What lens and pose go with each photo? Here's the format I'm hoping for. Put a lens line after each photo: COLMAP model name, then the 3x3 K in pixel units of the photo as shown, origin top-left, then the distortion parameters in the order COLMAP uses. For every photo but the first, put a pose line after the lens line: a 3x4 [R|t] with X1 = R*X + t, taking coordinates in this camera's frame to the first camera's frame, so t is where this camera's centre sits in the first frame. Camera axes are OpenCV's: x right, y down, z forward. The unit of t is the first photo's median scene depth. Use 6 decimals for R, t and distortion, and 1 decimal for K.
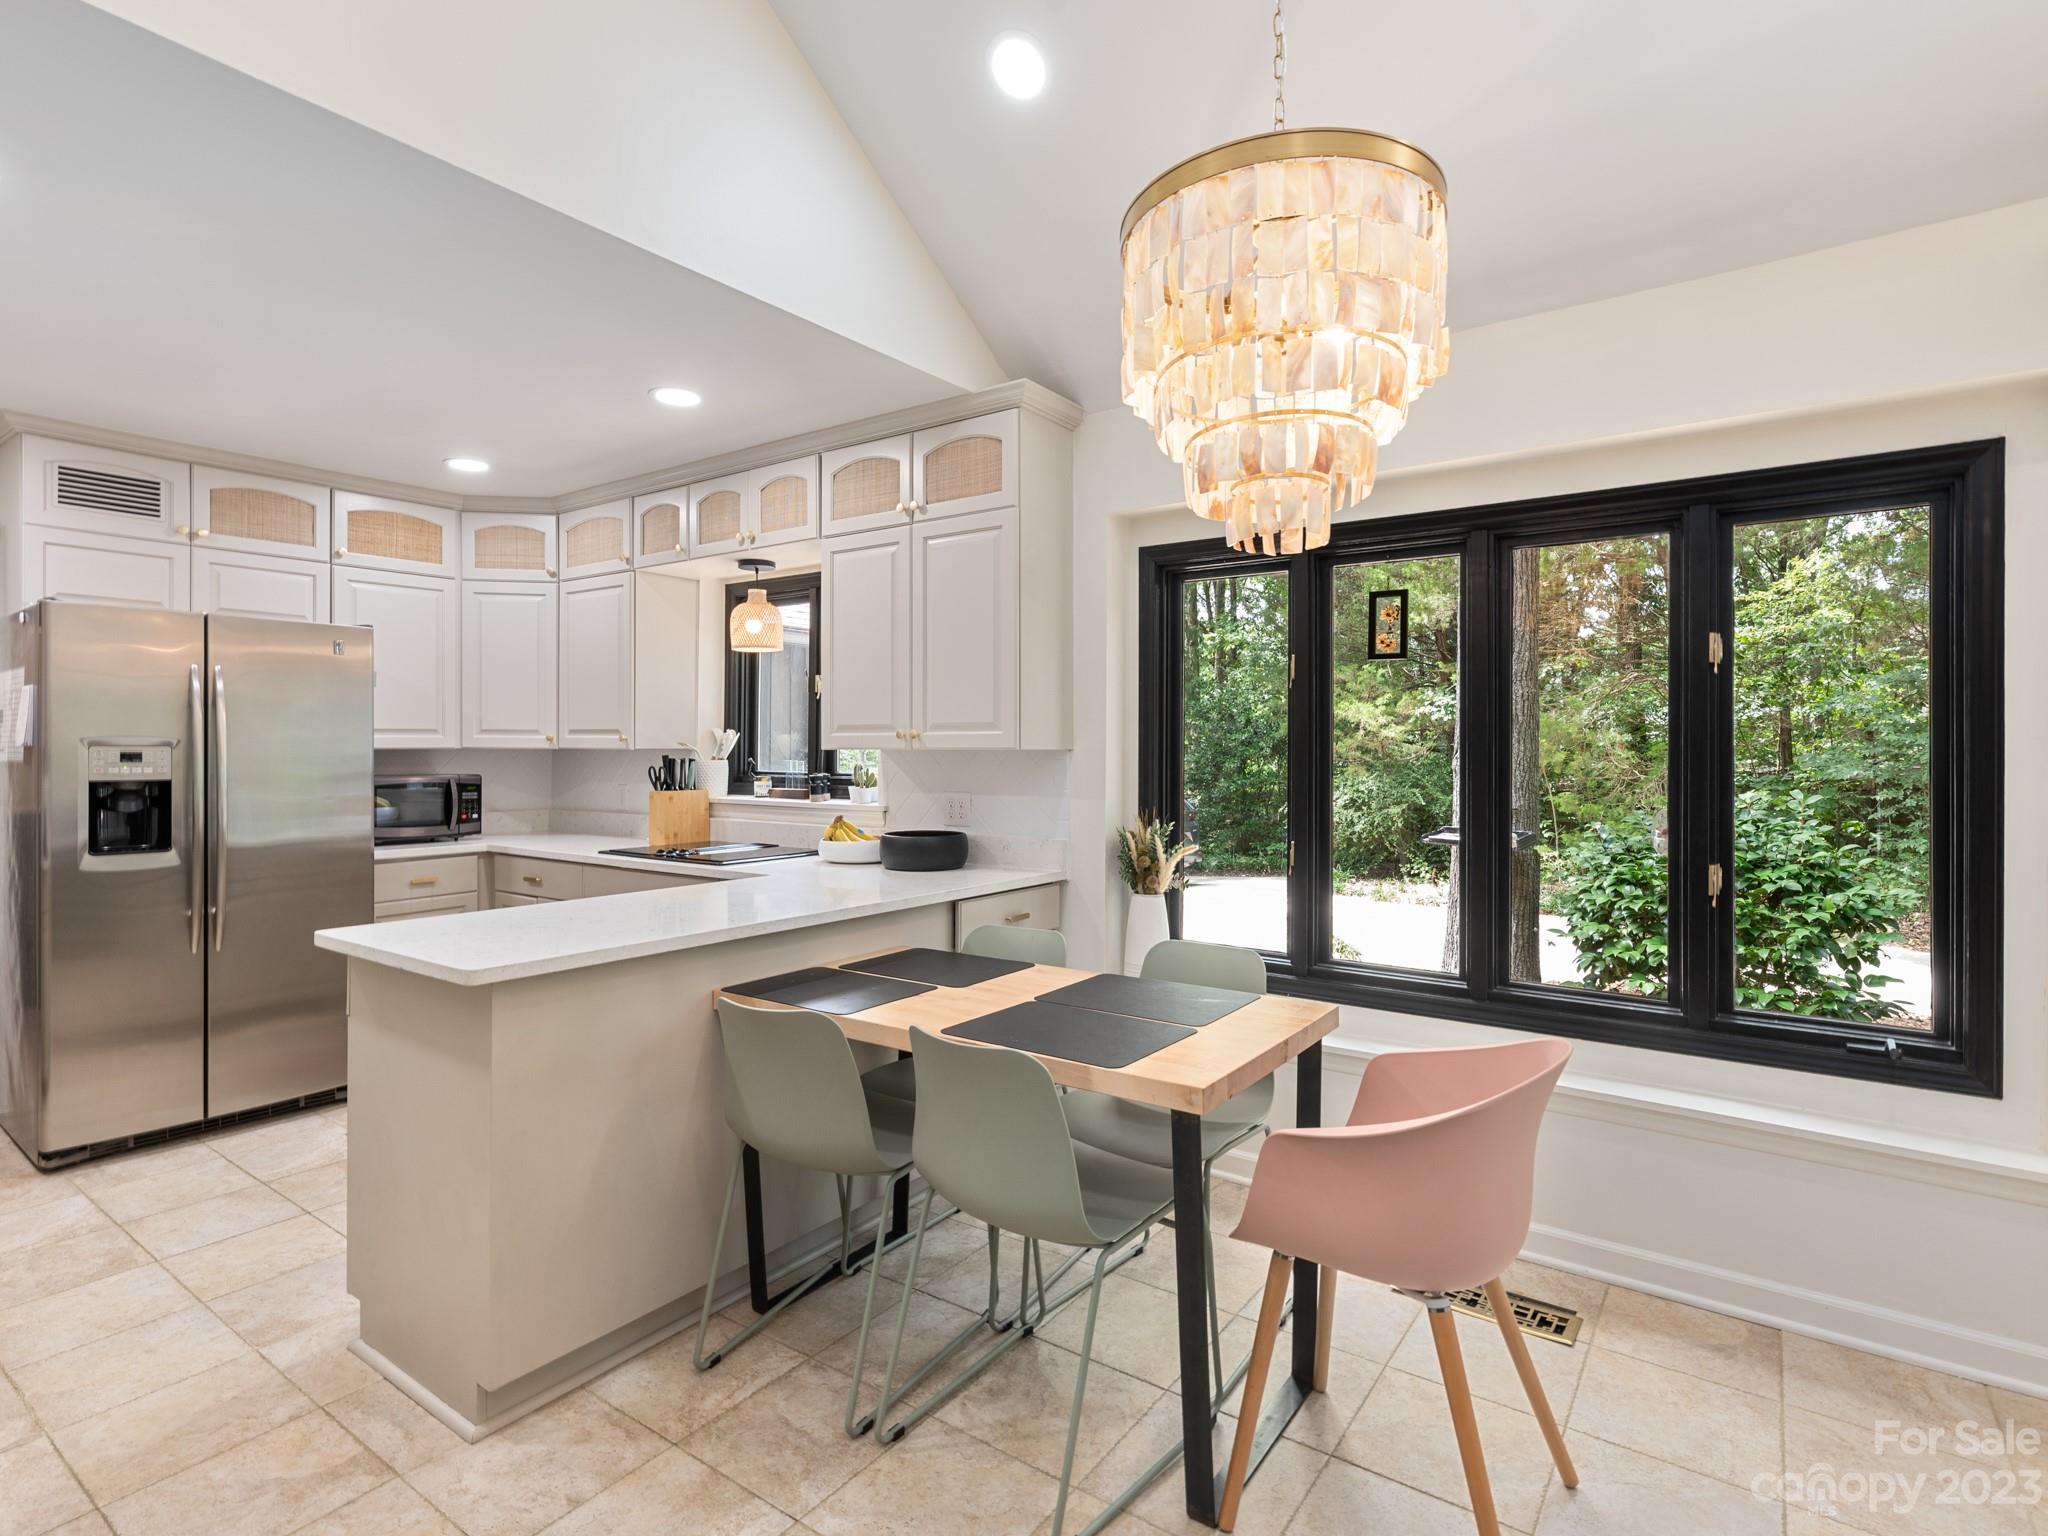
lens RADIAL K [[1049.0, 0, 1016.5], [0, 1049.0, 751.9], [0, 0, 1]] dist [-0.002509, 0.002726]
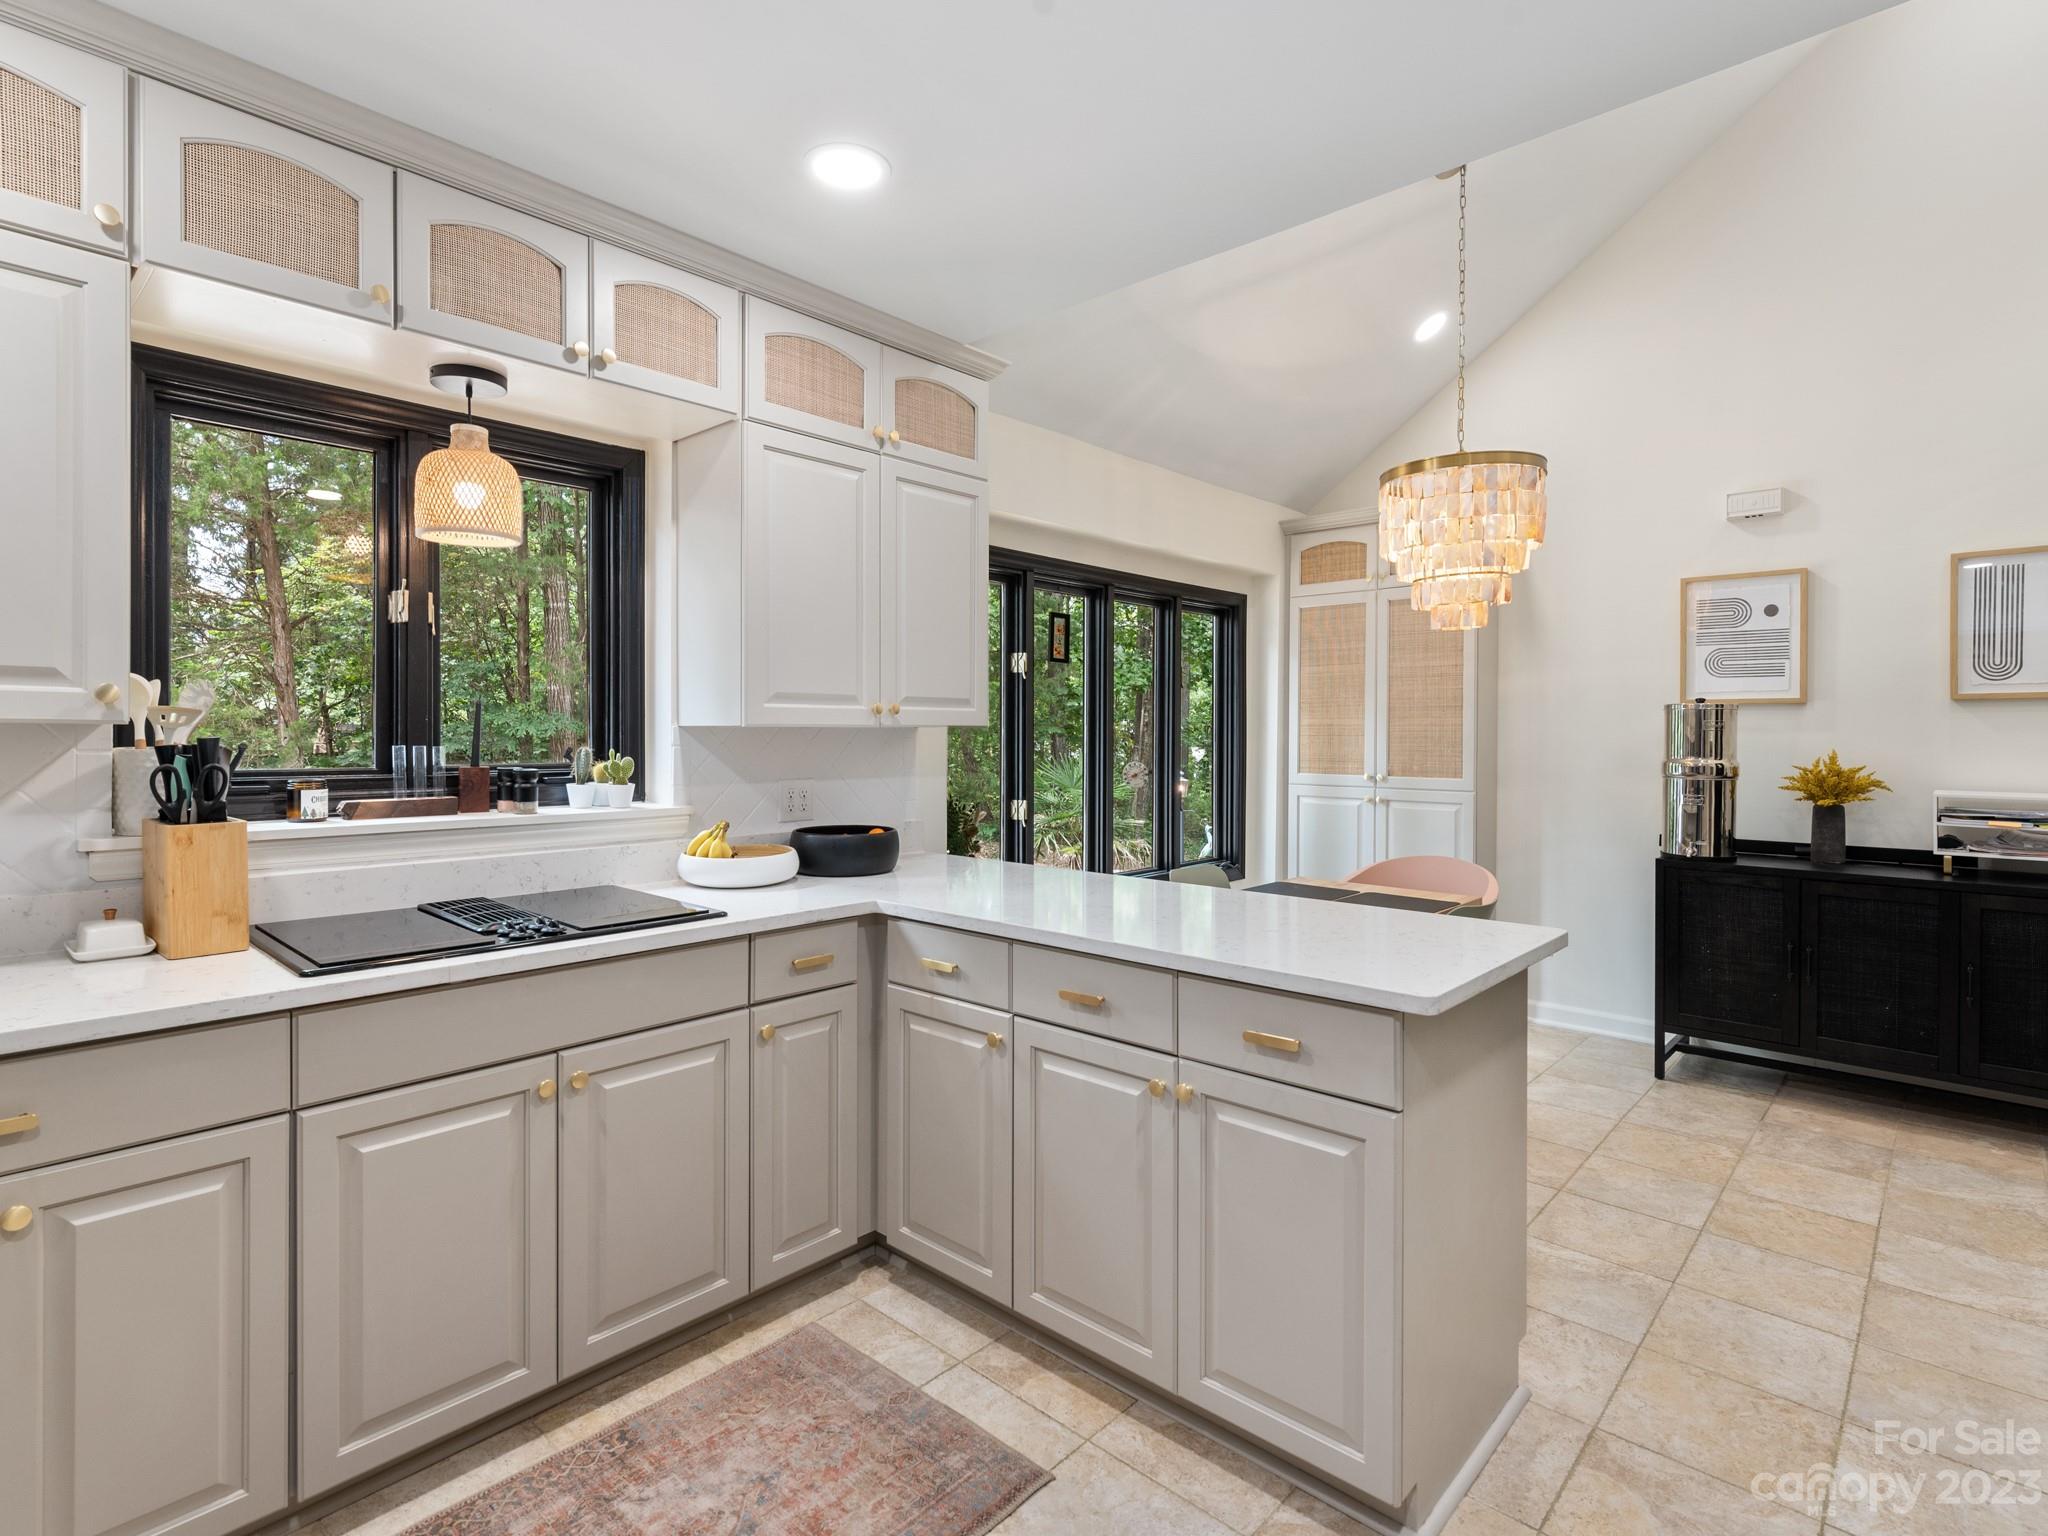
lens RADIAL K [[1049.0, 0, 1016.2], [0, 1049.0, 754.4], [0, 0, 1]] dist [-0.002509, 0.002726]
pose [[0.103782, -0.026759, 0.994240, -0.979783], [-0.003587, 0.999621, 0.027278, -0.004824], [-0.994594, -0.006397, 0.103647, 0.861737]]
